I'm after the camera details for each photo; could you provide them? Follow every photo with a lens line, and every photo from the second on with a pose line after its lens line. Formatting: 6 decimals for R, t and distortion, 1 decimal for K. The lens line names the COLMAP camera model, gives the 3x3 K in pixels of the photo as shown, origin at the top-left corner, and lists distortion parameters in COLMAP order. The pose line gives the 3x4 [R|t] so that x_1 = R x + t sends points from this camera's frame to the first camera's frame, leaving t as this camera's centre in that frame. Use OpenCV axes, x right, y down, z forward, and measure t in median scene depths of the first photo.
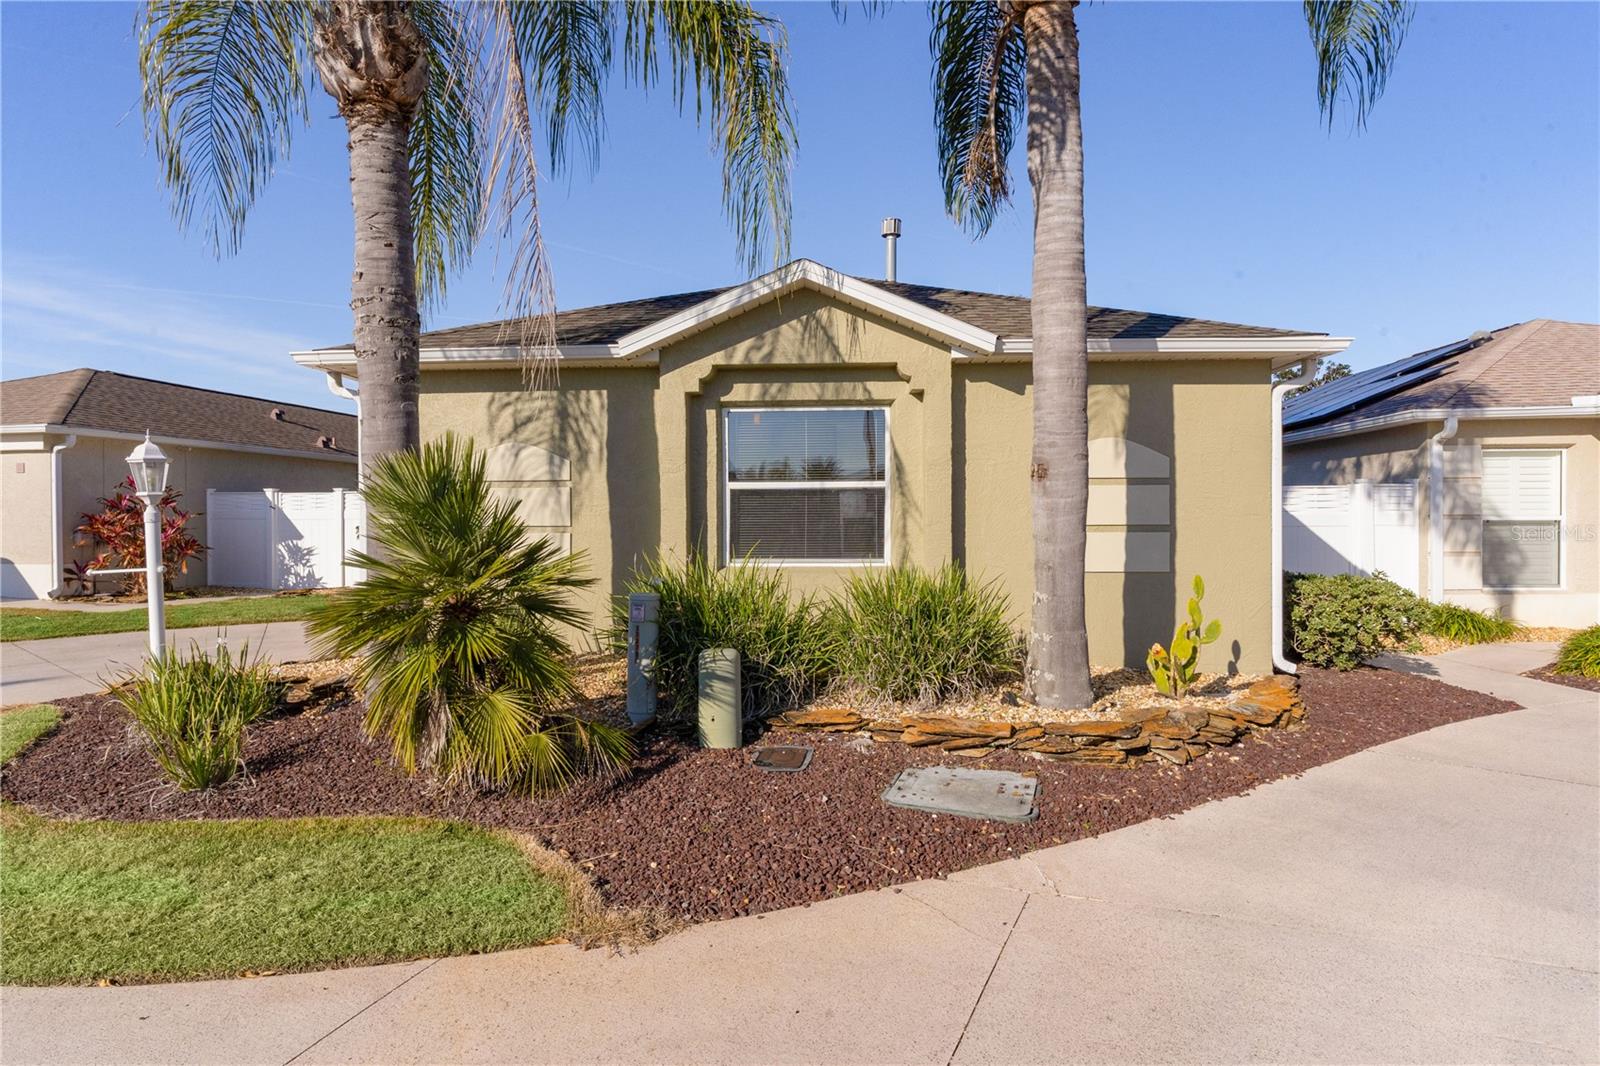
lens RADIAL K [[901.7, 0, 791.3], [0, 901.7, 534.4], [0, 0, 1]] dist [-0.004380, 0.003808]
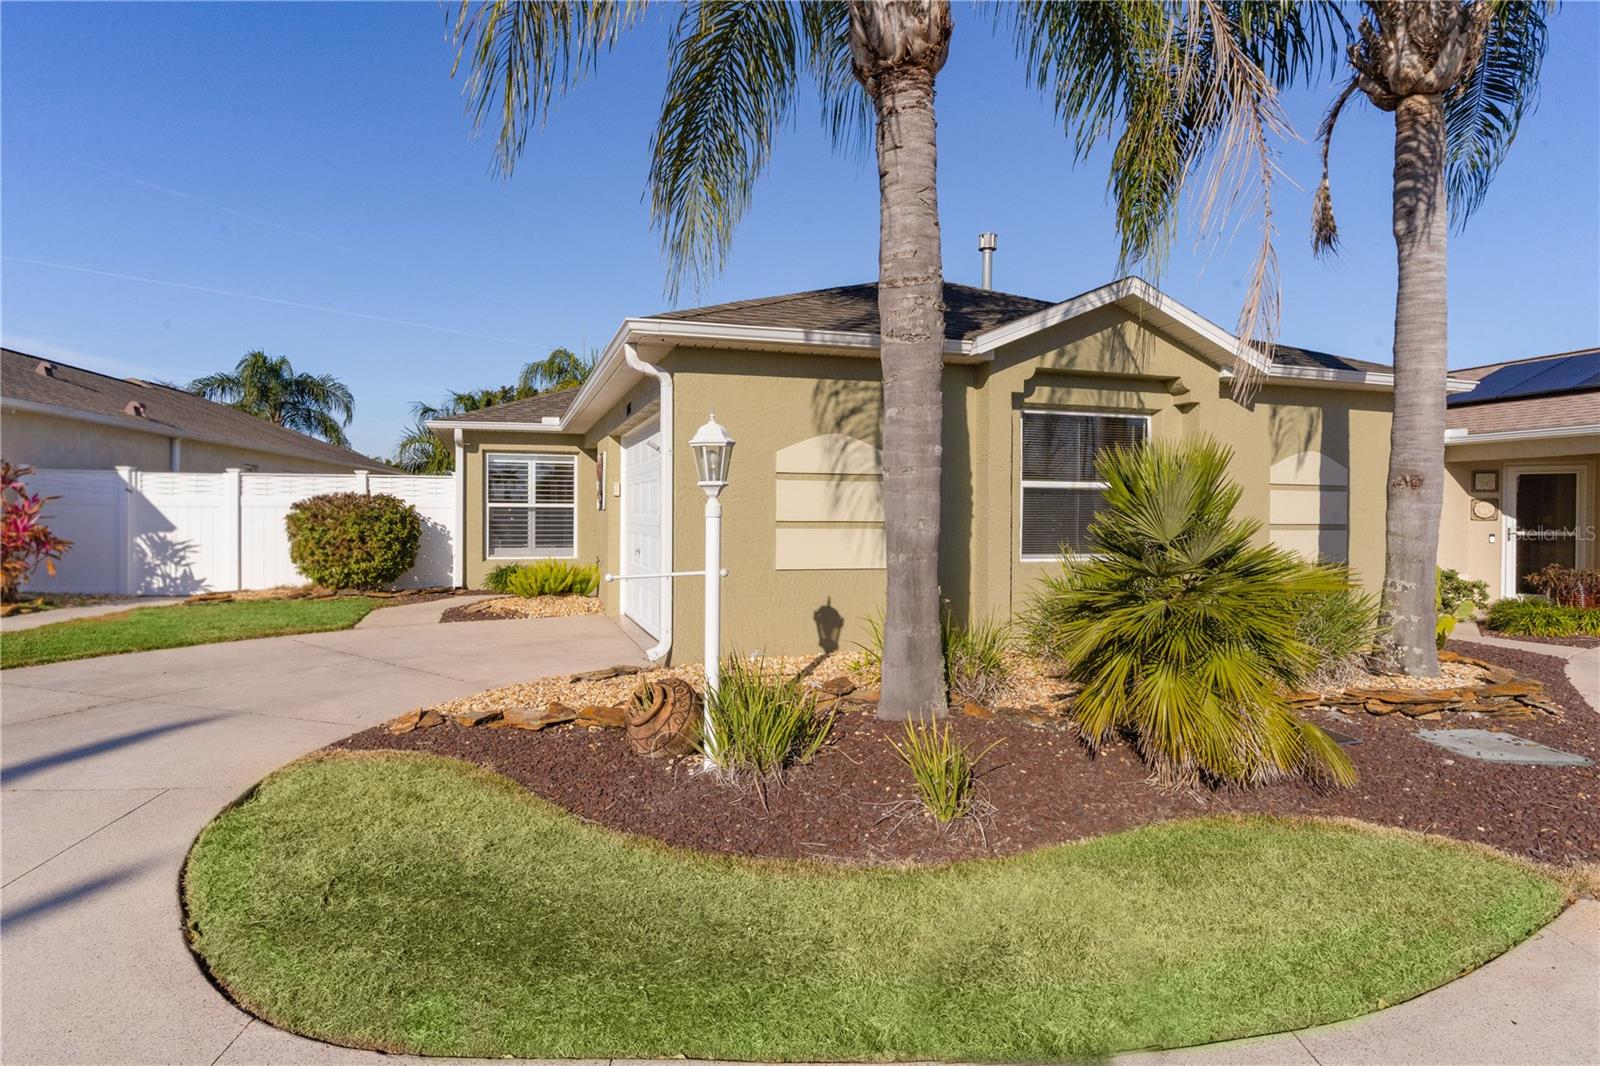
lens RADIAL K [[901.7, 0, 788.4], [0, 901.7, 520.4], [0, 0, 1]] dist [-0.004380, 0.003808]
pose [[0.932651, 0.007014, 0.360712, -0.723175], [-0.004993, 0.999966, -0.006533, -0.004072], [-0.360746, 0.004292, 0.932654, 0.135604]]
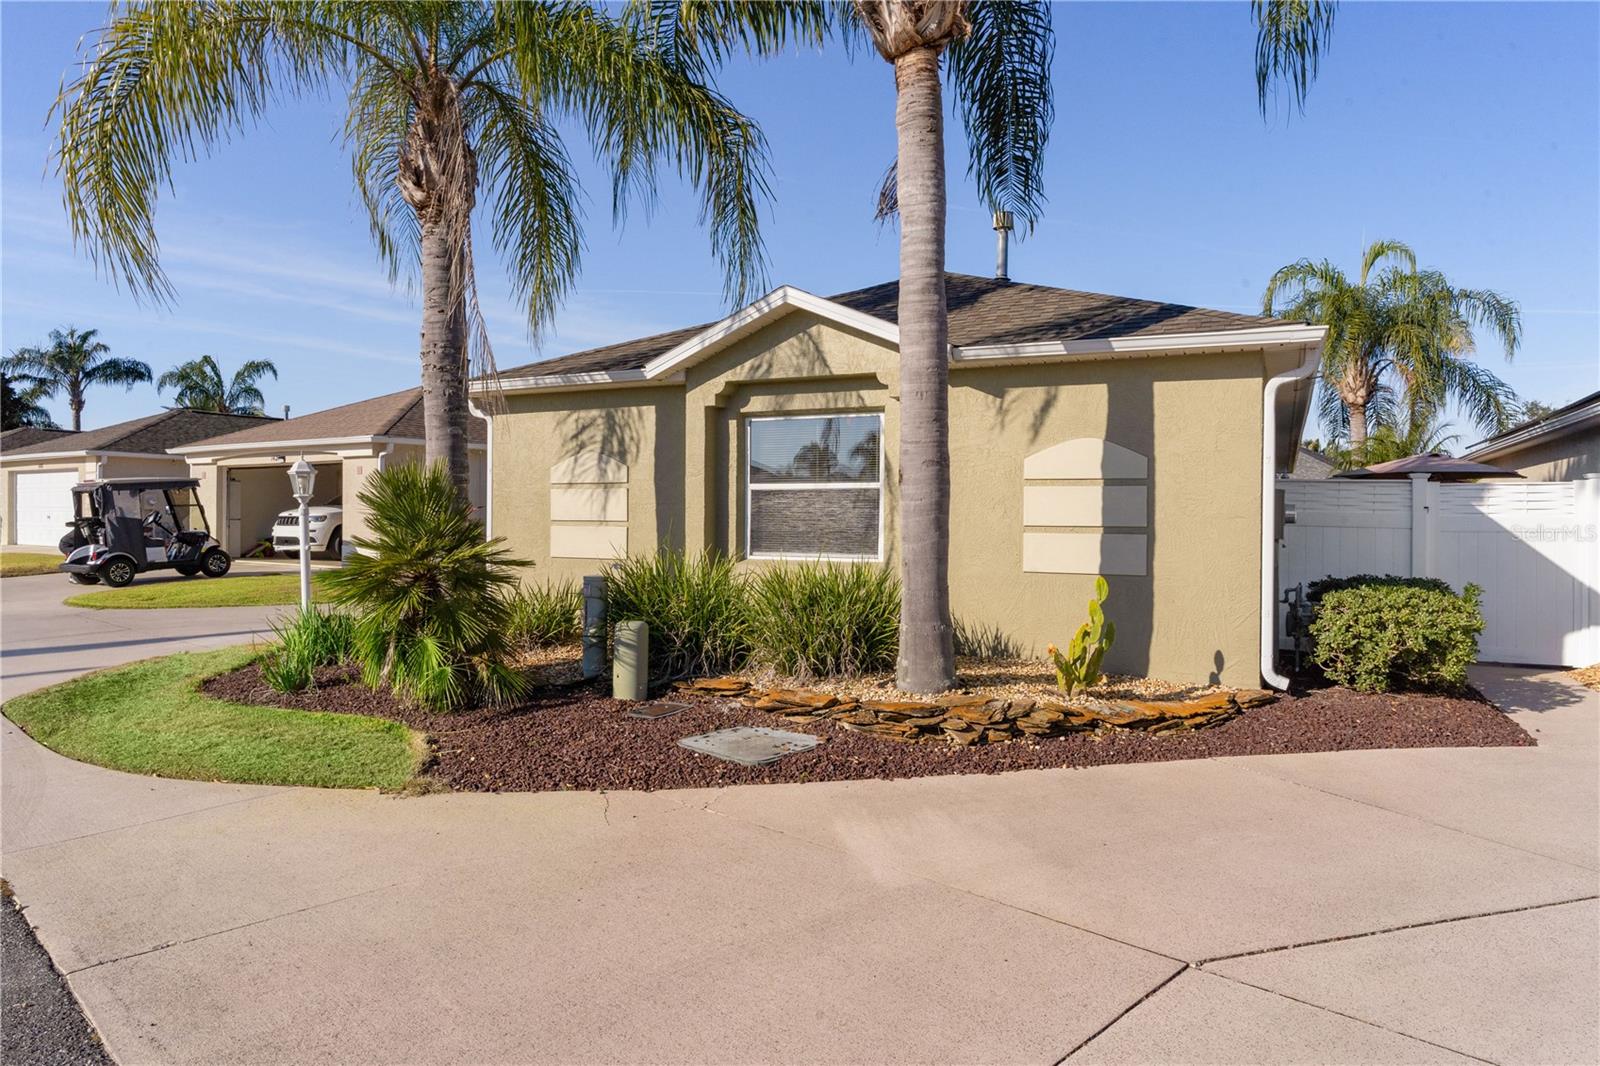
lens RADIAL K [[1016.8, 0, 791.8], [0, 1016.8, 529.7], [0, 0, 1]] dist [0.005033, -0.000760]
pose [[0.921330, 0.014701, -0.388503, 0.492135], [-0.015016, 0.999885, 0.002226, -0.004313], [0.388491, 0.003783, 0.921445, -0.154371]]
